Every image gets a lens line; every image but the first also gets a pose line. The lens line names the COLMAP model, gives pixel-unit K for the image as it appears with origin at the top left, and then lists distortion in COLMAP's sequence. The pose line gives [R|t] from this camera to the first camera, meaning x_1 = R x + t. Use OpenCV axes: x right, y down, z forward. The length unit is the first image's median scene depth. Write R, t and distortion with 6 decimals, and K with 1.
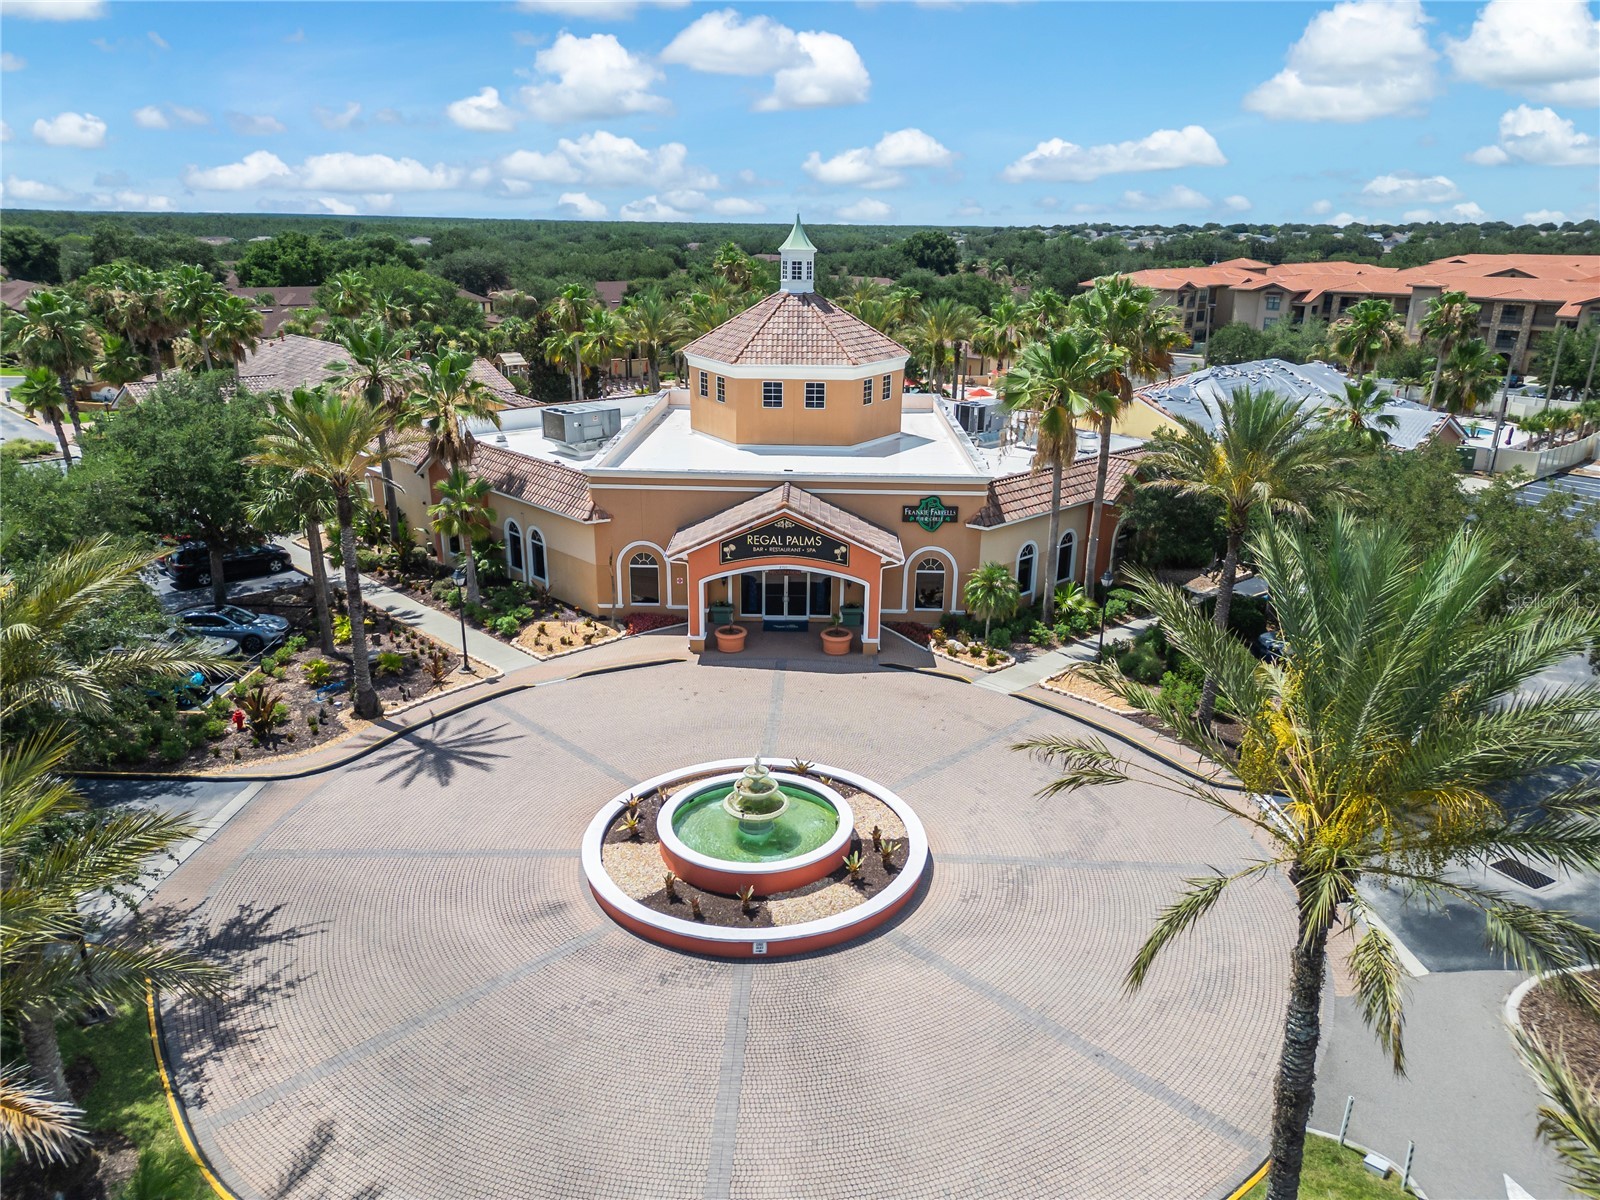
lens RADIAL K [[1130.4, 0, 806.9], [0, 1130.4, 605.6], [0, 0, 1]] dist [0.074842, -0.068514]
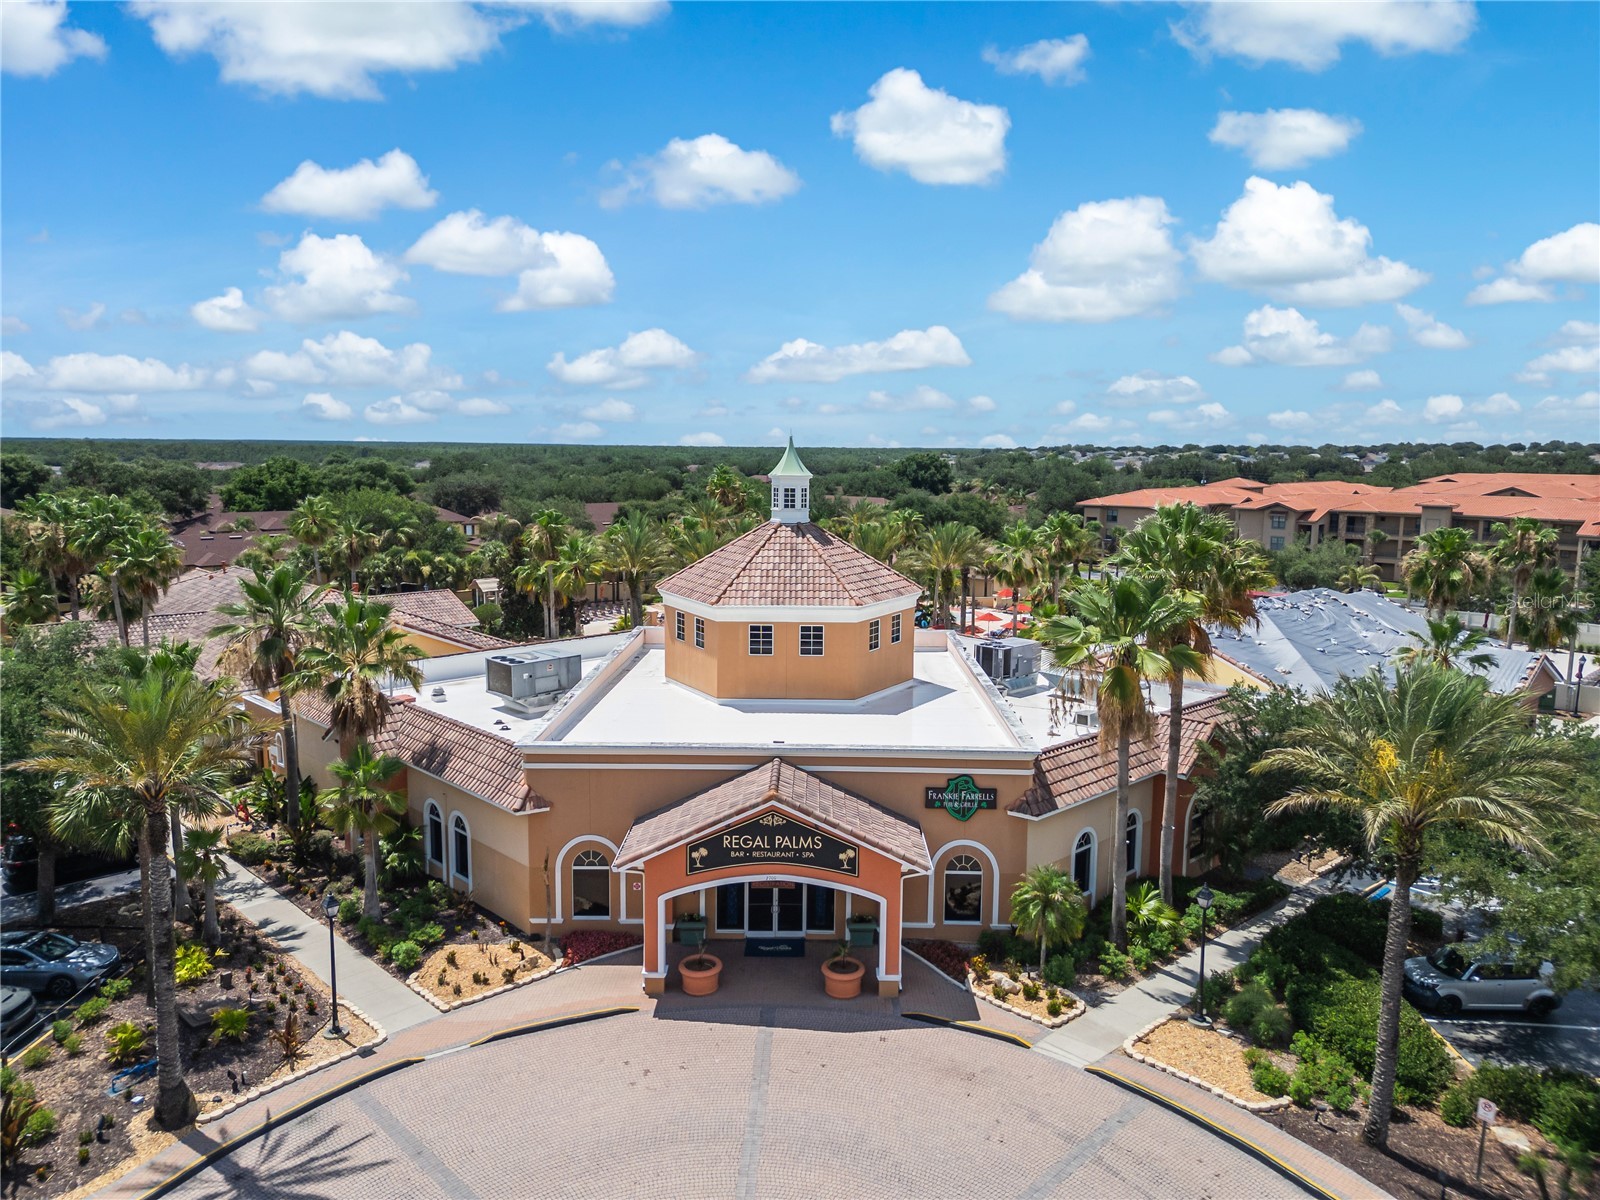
lens RADIAL K [[1126.2, 0, 800.0], [0, 1126.2, 600.0], [0, 0, 1]] dist [0.118519, -0.150537]
pose [[0.999986, -0.004423, -0.002760, 0.000982], [0.003827, 0.982285, -0.187356, -0.064215], [0.003540, 0.187343, 0.982288, 0.192410]]
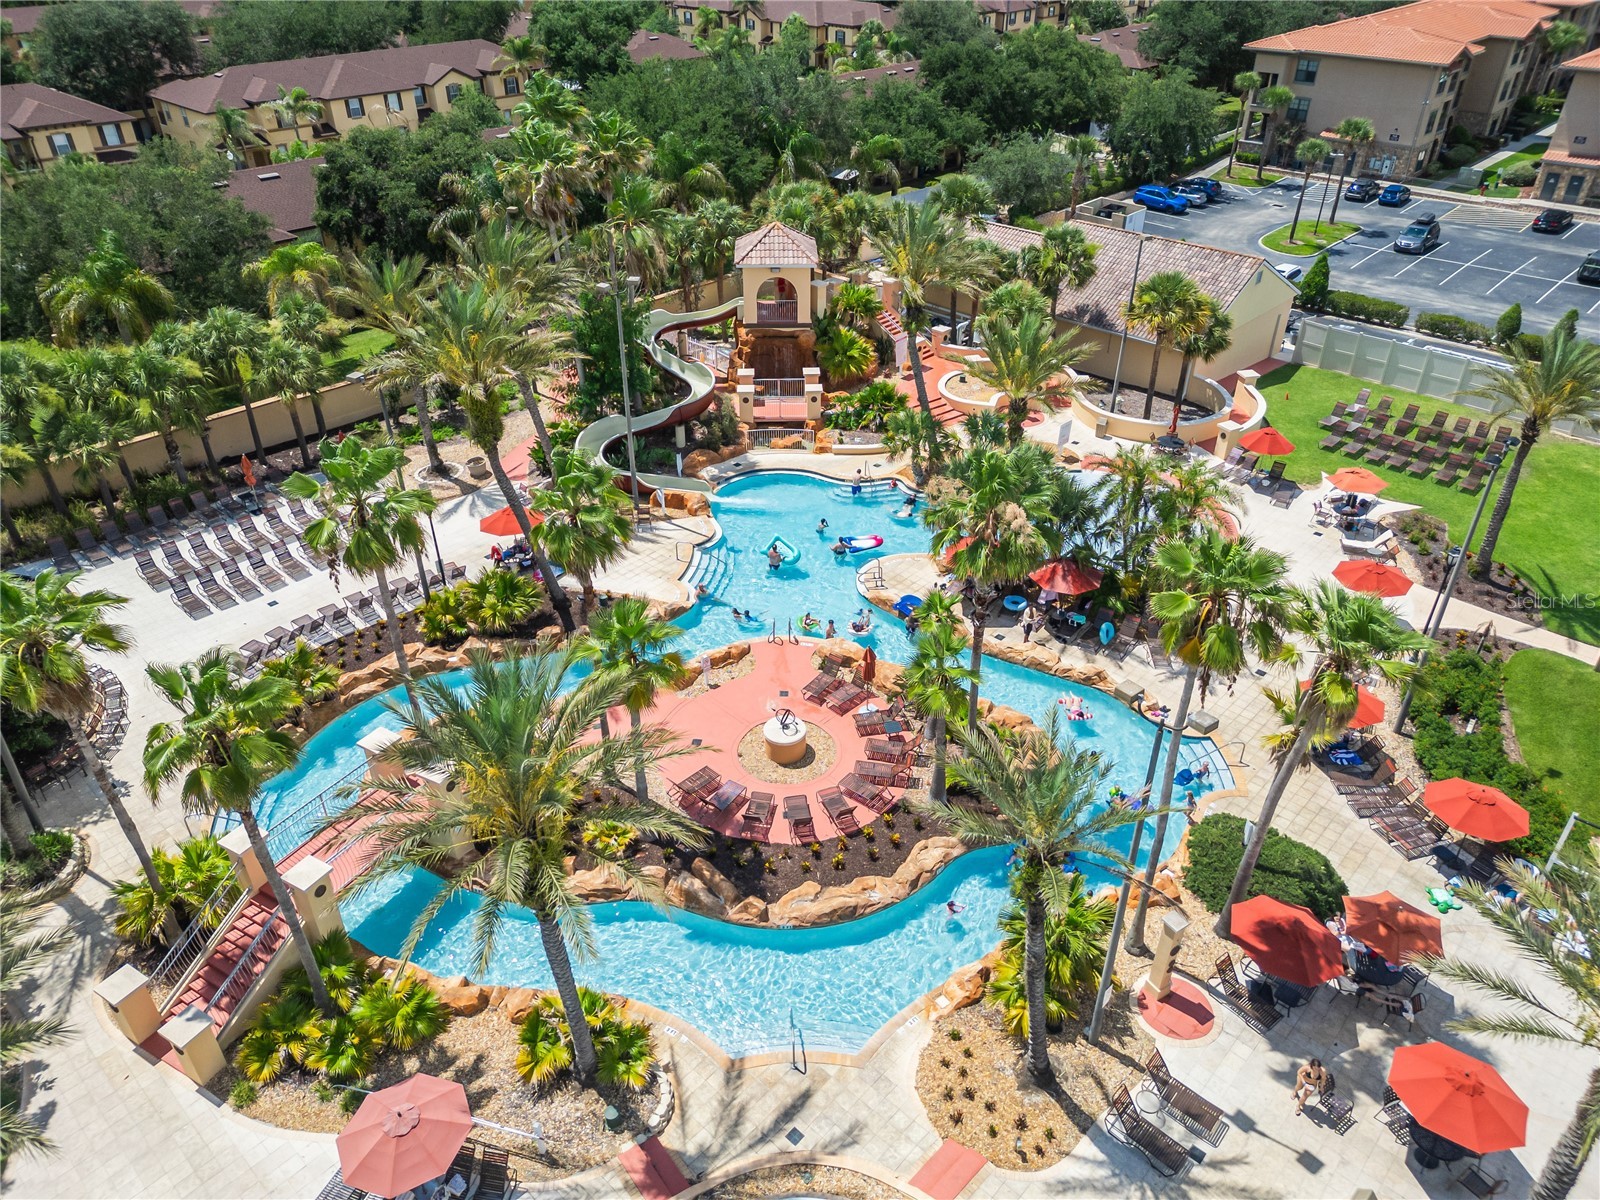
lens RADIAL K [[1112.5, 0, 806.4], [0, 1112.5, 594.4], [0, 0, 1]] dist [0.027535, -0.006583]
pose [[0.998725, -0.038700, 0.032422, 0.000637], [0.029123, 0.966192, 0.256175, -0.674360], [-0.041240, -0.254904, 0.966087, 1.651521]]
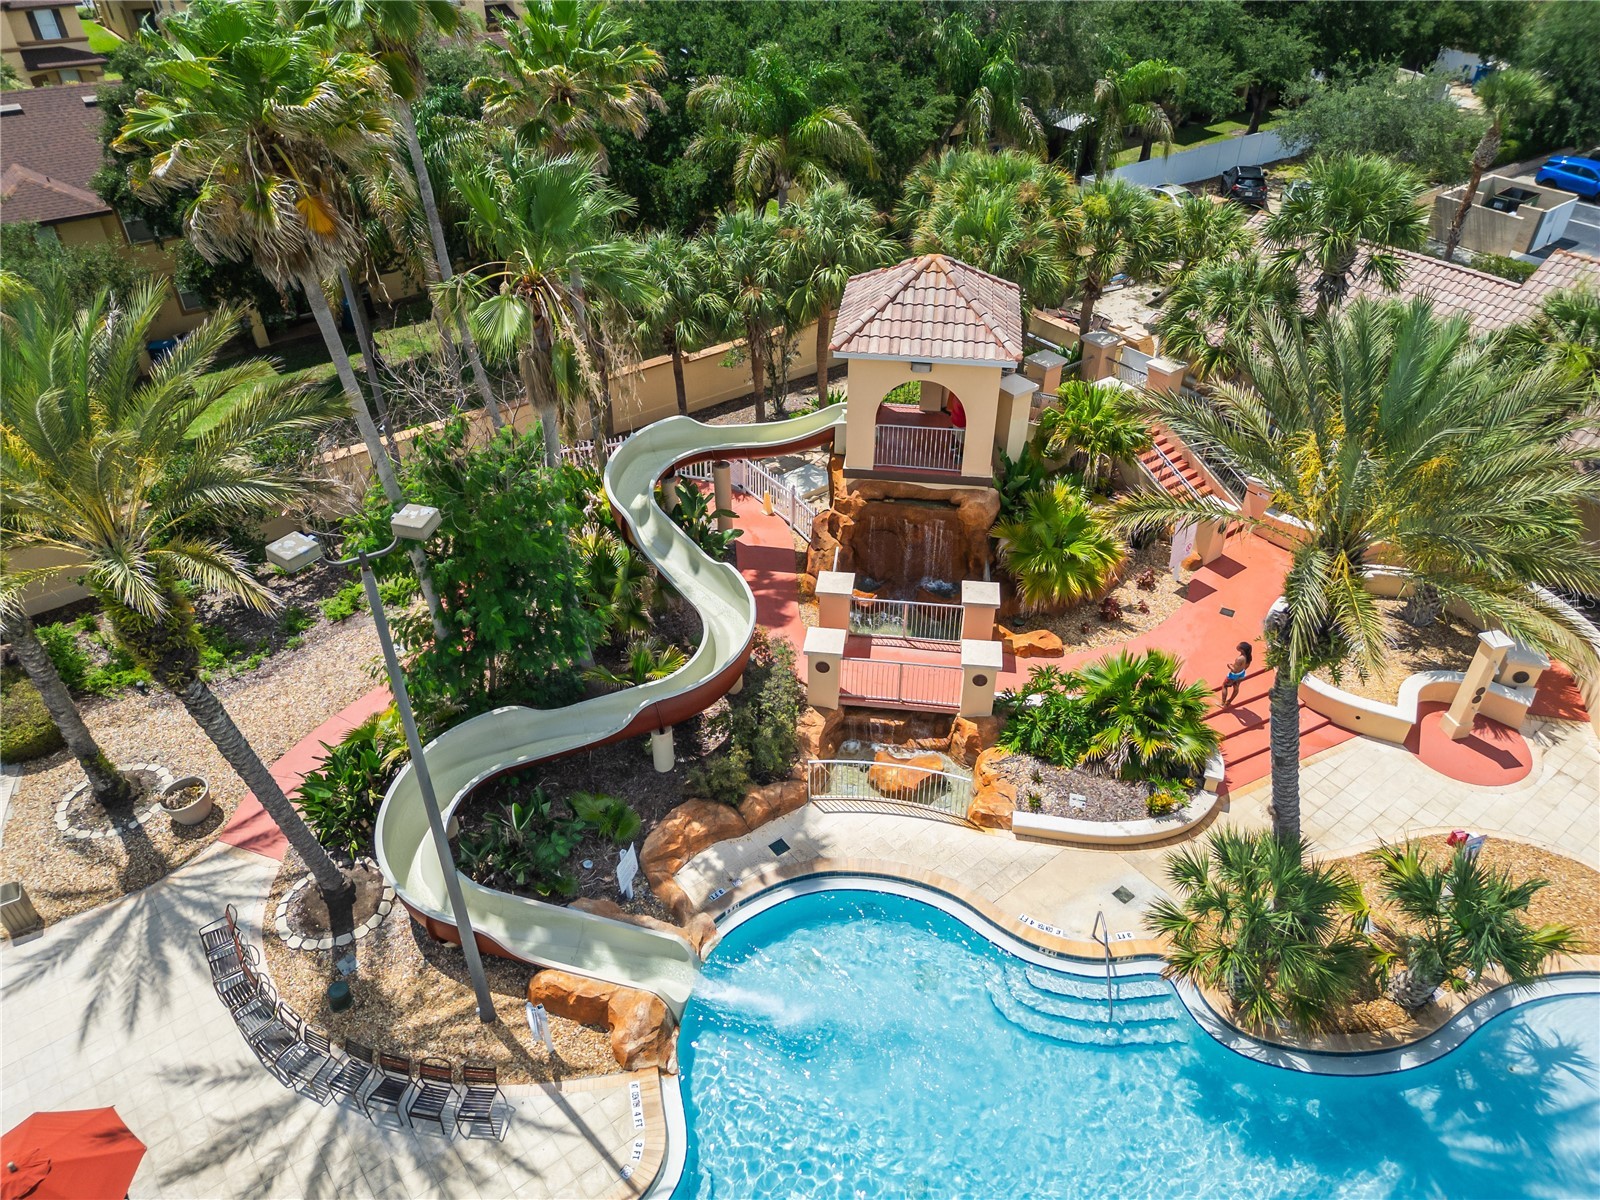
lens RADIAL K [[1135.9, 0, 797.9], [0, 1135.9, 563.4], [0, 0, 1]] dist [0.069009, -0.069930]
pose [[0.992070, 0.057910, -0.111548, 0.025949], [-0.023928, 0.958318, 0.284700, -0.764437], [0.123386, -0.279773, 0.952105, 2.313535]]
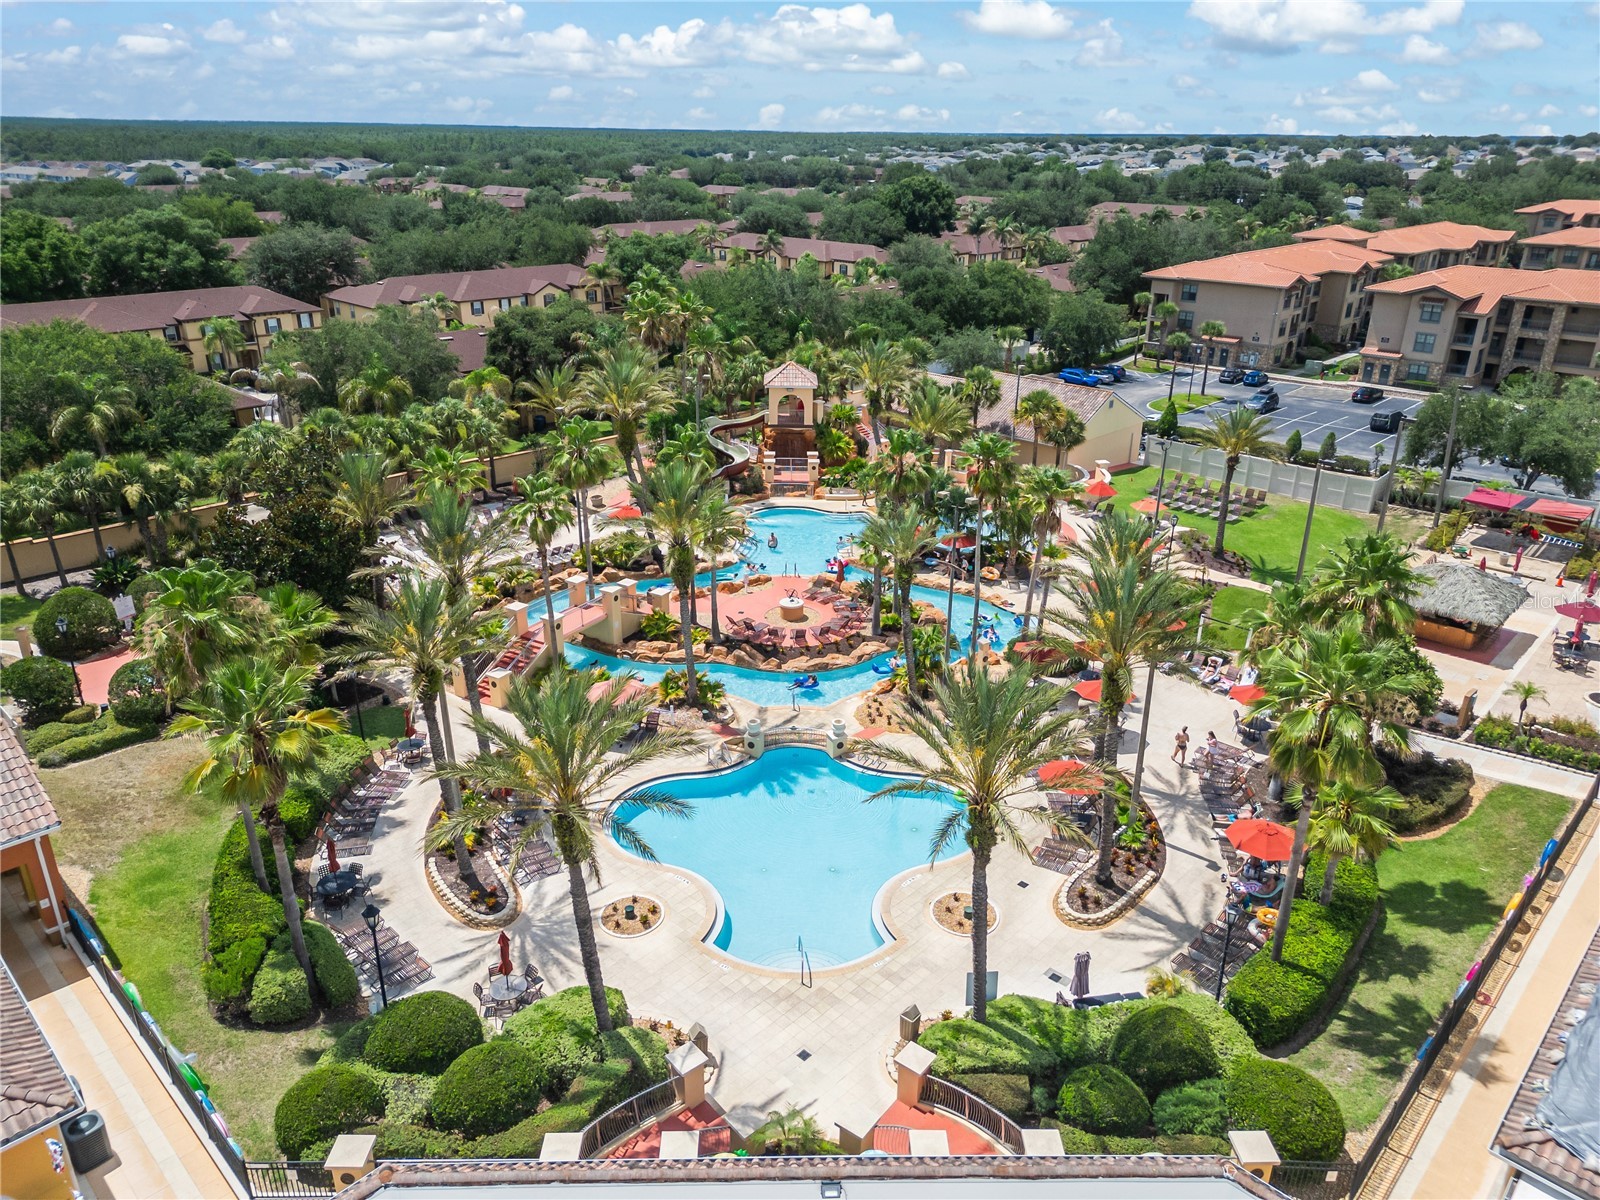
lens RADIAL K [[1130.4, 0, 806.9], [0, 1130.4, 605.6], [0, 0, 1]] dist [0.074842, -0.068514]
pose [[0.999376, -0.015965, 0.031505, -0.016962], [0.013707, 0.997409, 0.070619, -0.488415], [-0.032551, -0.070144, 0.997006, 1.020494]]
